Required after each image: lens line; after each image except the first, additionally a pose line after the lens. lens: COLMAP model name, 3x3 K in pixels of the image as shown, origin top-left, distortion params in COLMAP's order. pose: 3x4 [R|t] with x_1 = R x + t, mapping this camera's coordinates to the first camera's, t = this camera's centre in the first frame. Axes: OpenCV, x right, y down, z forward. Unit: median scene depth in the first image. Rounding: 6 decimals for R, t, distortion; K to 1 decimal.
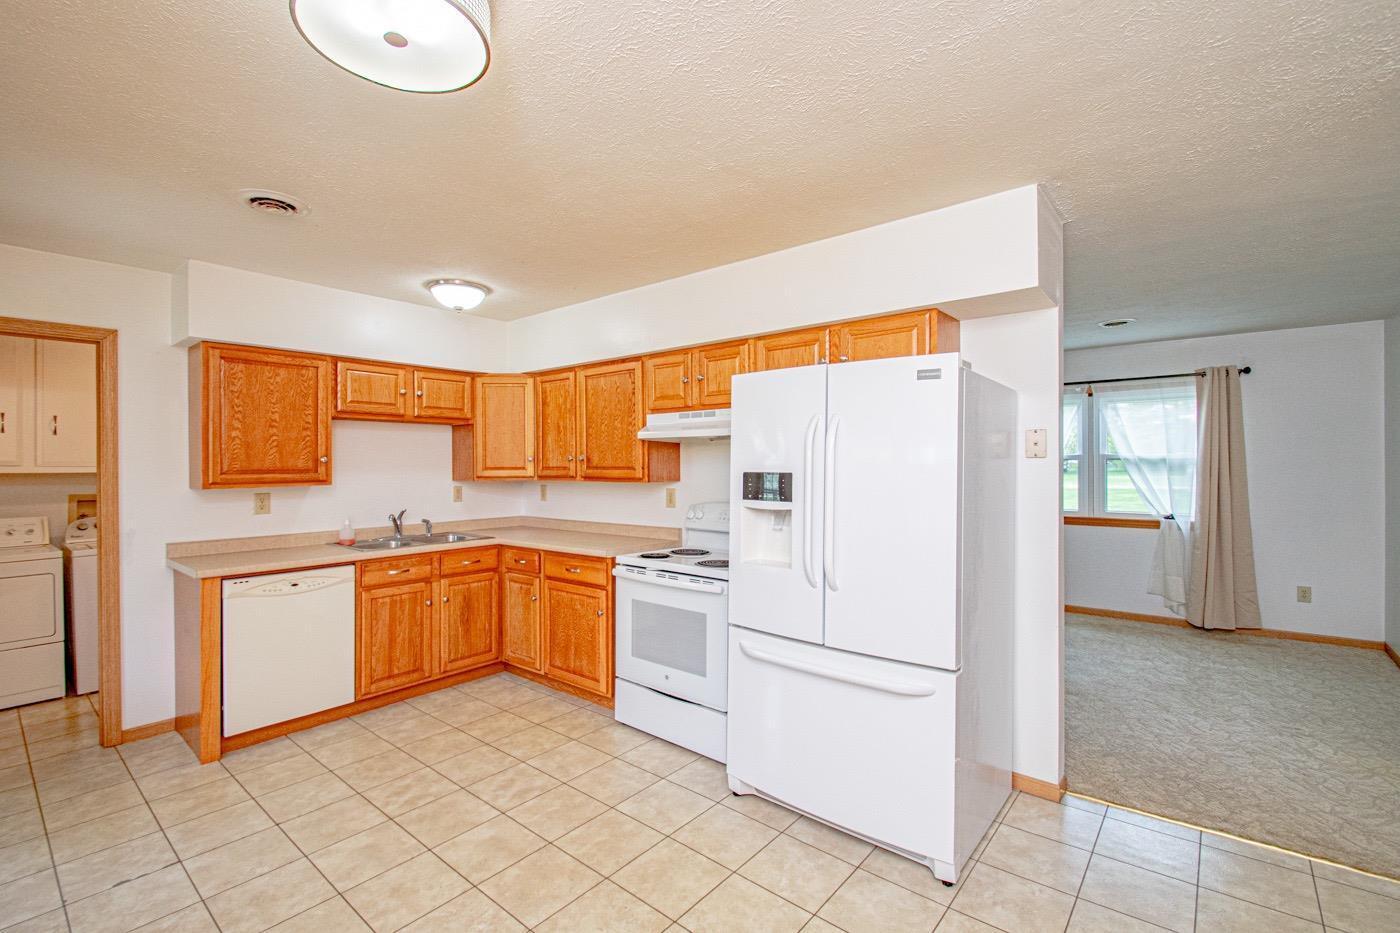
lens RADIAL K [[624.3, 0, 691.1], [0, 624.3, 457.6], [0, 0, 1]] dist [-0.005709, -0.001278]
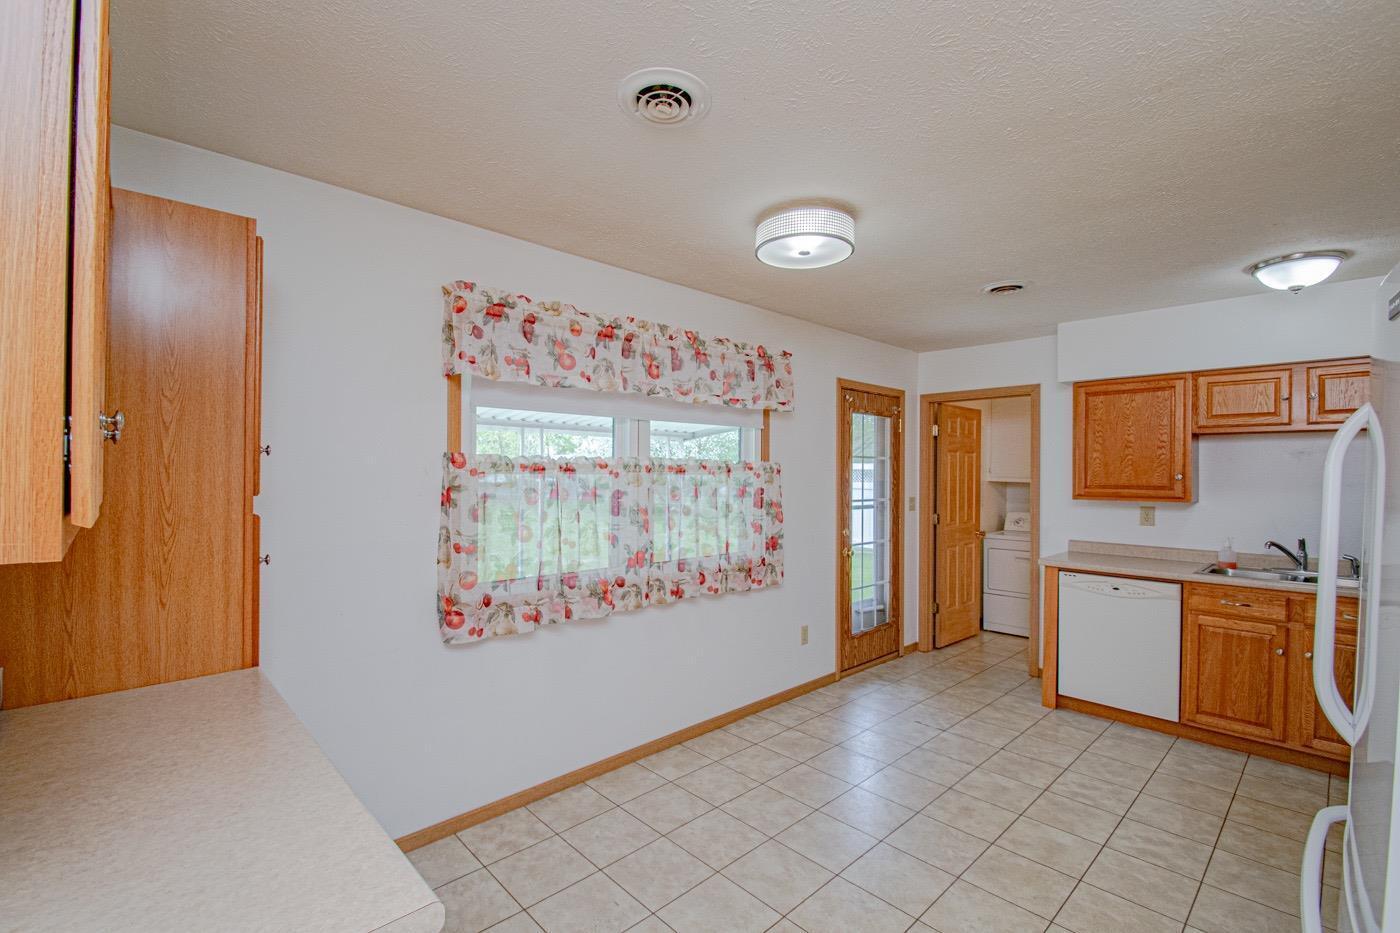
lens RADIAL K [[624.3, 0, 692.2], [0, 624.3, 475.2], [0, 0, 1]] dist [-0.005709, -0.001278]
pose [[-0.118501, 0.004653, -0.992943, 0.533889], [-0.002700, 0.999984, 0.005008, -0.003109], [0.992950, 0.003275, -0.118486, 0.354864]]
